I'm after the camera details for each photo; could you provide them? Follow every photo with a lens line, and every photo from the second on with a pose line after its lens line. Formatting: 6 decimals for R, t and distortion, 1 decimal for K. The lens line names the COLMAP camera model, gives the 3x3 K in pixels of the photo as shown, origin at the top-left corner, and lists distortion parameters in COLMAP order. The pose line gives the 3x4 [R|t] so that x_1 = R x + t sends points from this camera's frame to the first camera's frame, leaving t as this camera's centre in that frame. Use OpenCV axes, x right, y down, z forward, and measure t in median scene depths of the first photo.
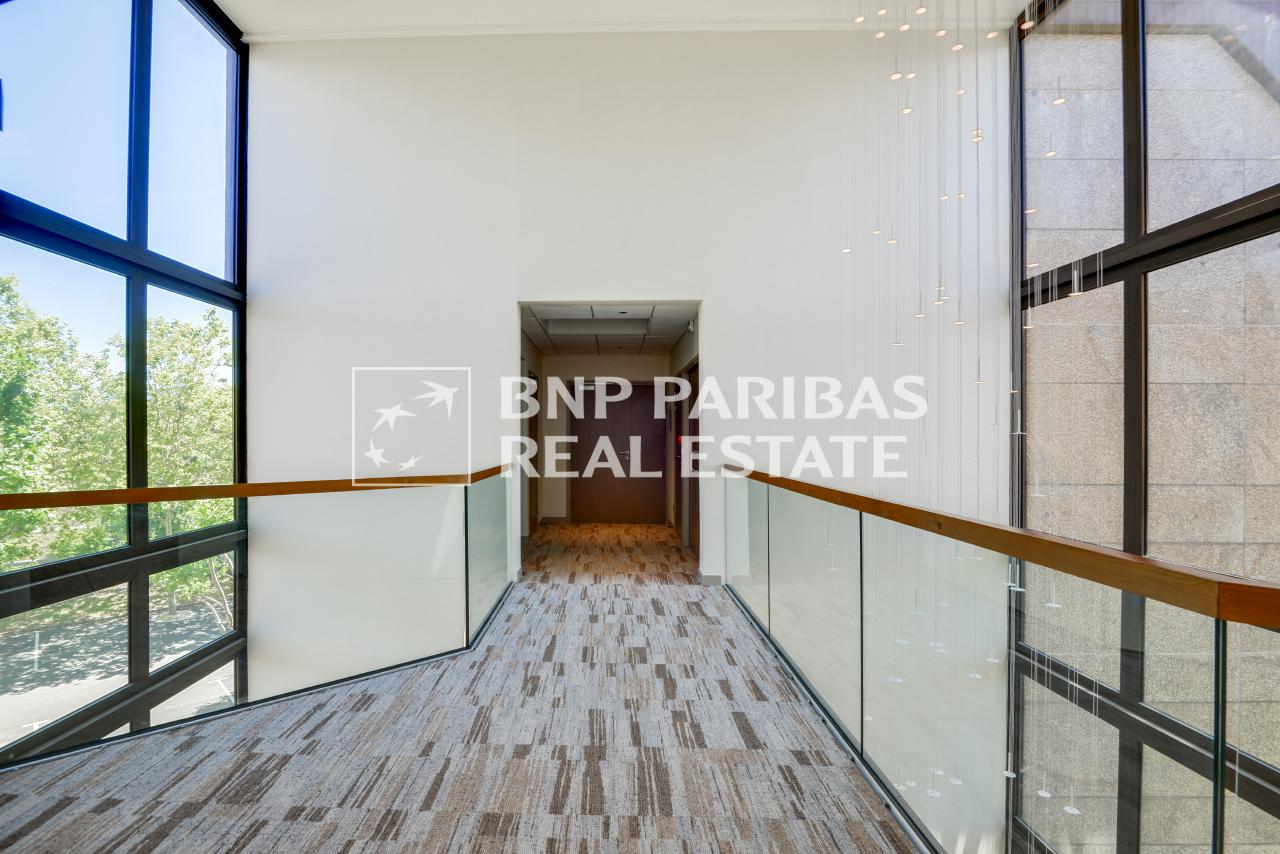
lens RADIAL K [[599.0, 0, 637.1], [0, 599.0, 435.5], [0, 0, 1]] dist [0.010028, 0.000700]
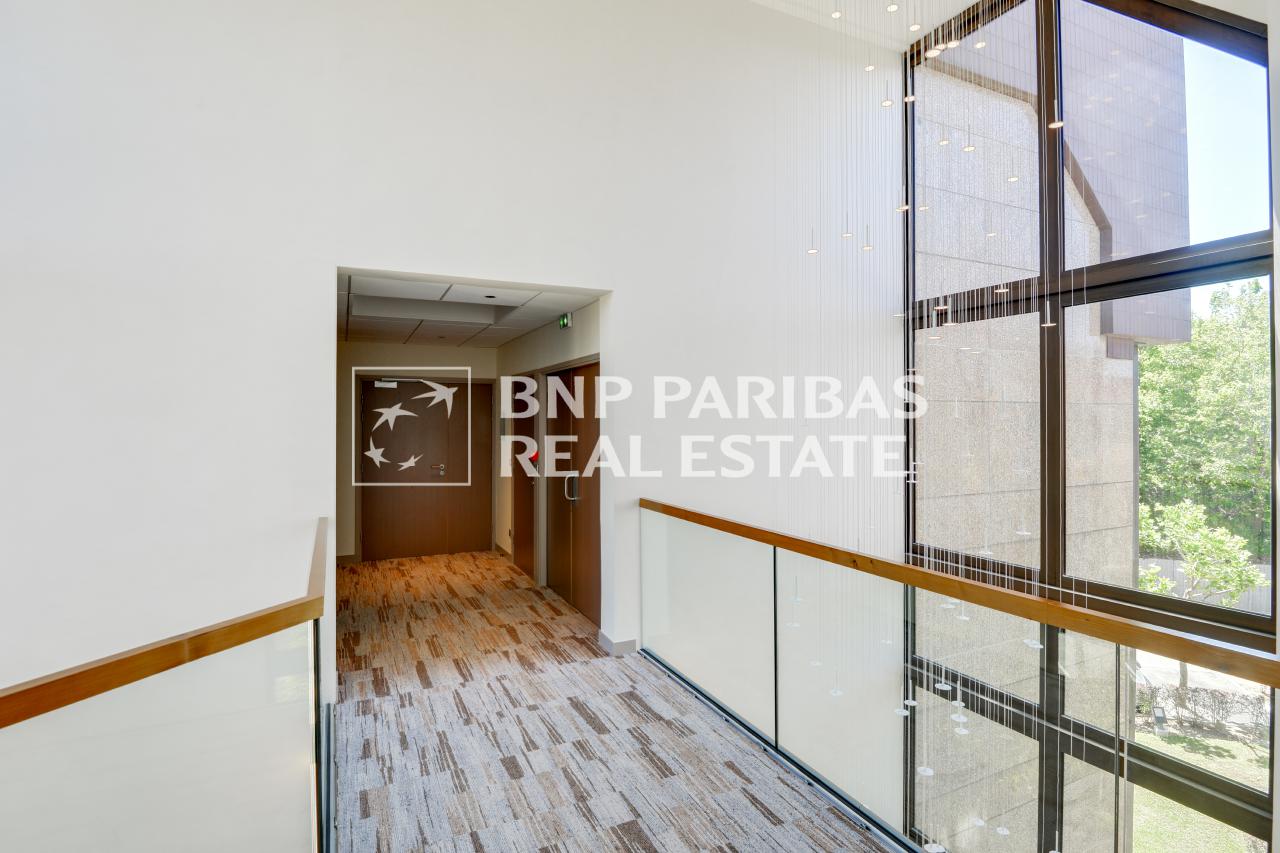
lens RADIAL K [[563.4, 0, 652.1], [0, 563.4, 420.2], [0, 0, 1]] dist [-0.003181, -0.001814]
pose [[0.890550, -0.013321, 0.454691, -0.195487], [0.009267, 0.999895, 0.011144, -0.072941], [-0.454792, -0.005711, 0.890579, 0.358243]]
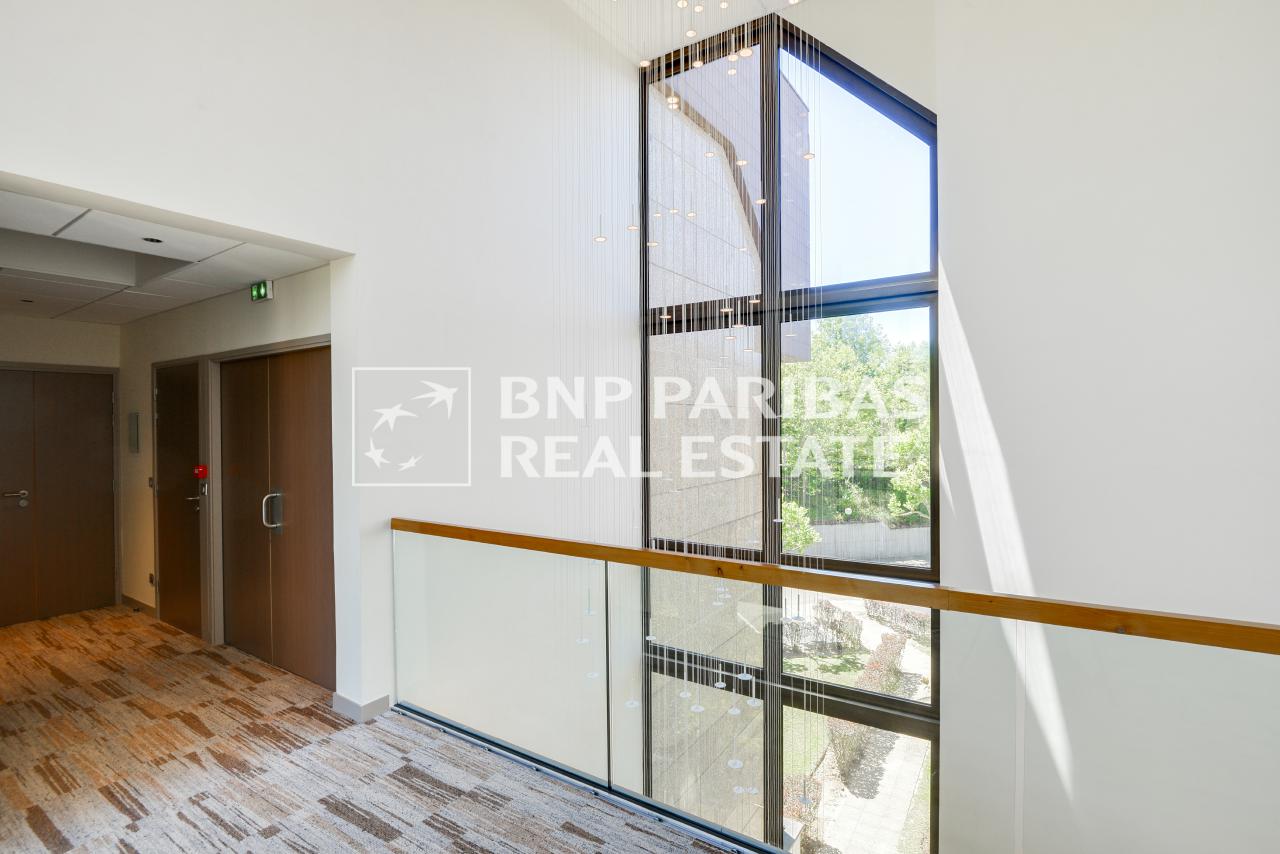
lens RADIAL K [[565.3, 0, 626.5], [0, 565.3, 428.9], [0, 0, 1]] dist [-0.014793, -0.001614]
pose [[0.564728, -0.024113, 0.824925, -0.227324], [0.009151, 0.999695, 0.022956, -0.066883], [-0.825227, -0.005415, 0.564776, 0.511601]]
